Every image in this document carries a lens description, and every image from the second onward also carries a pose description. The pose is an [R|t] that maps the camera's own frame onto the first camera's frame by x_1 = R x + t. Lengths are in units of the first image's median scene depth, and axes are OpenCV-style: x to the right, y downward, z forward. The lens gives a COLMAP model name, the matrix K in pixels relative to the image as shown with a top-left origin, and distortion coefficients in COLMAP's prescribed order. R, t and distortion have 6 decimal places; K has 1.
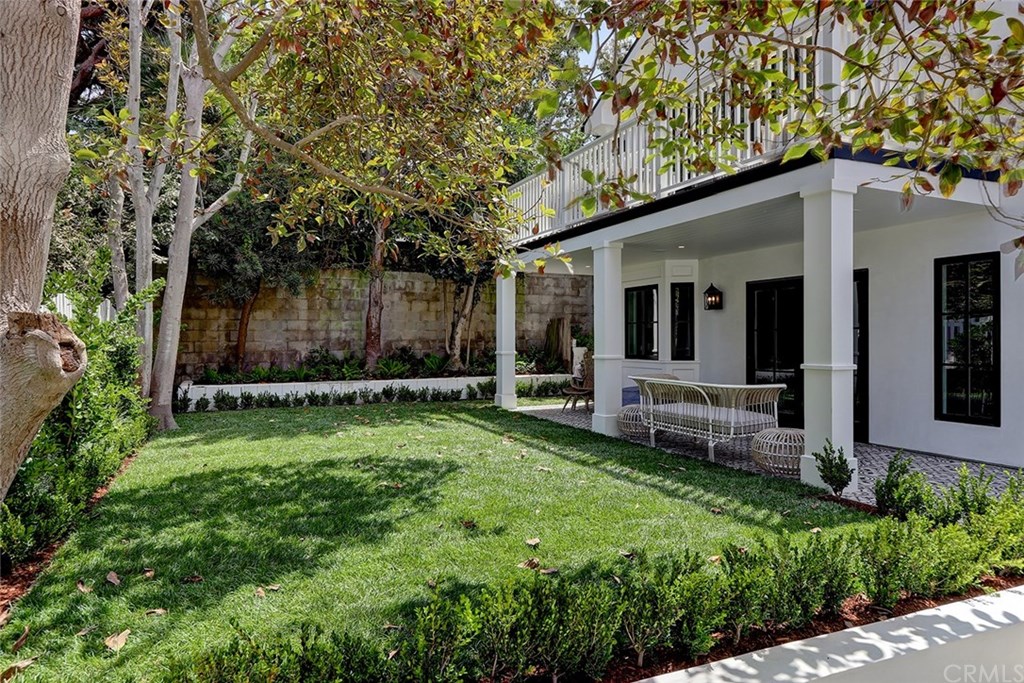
lens RADIAL K [[645.9, 0, 512.0], [0, 645.9, 341.5], [0, 0, 1]] dist [0.002130, -0.000232]
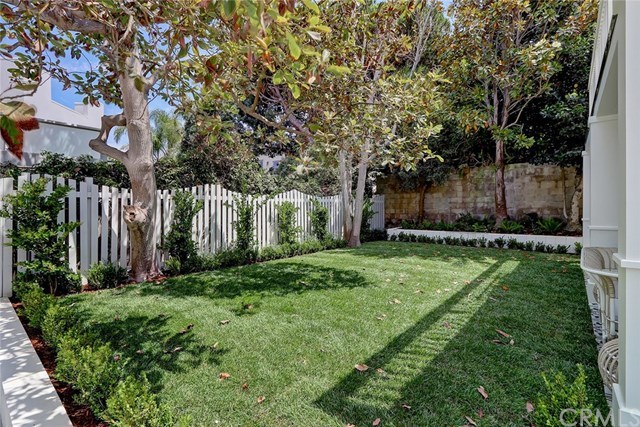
lens RADIAL K [[303.5, 0, 301.6], [0, 303.5, 212.9], [0, 0, 1]] dist [-0.001947, 0.000279]
pose [[0.411790, 0.019627, -0.911067, 0.277376], [0.000486, 0.999763, 0.021758, -0.007553], [0.911279, -0.009402, 0.411683, 0.252772]]
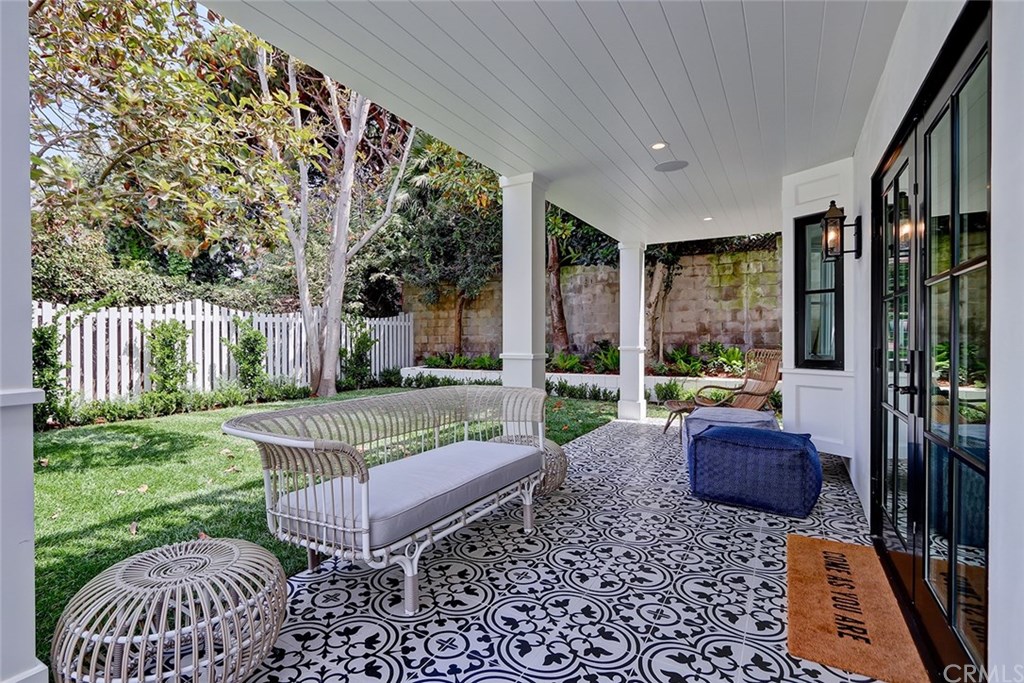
lens RADIAL K [[485.7, 0, 482.6], [0, 485.7, 340.6], [0, 0, 1]] dist [-0.001947, 0.000279]
pose [[0.541699, 0.006485, -0.840548, 0.383928], [0.000204, 0.999969, 0.007847, 0.003298], [0.840573, -0.004422, 0.541681, 0.499246]]
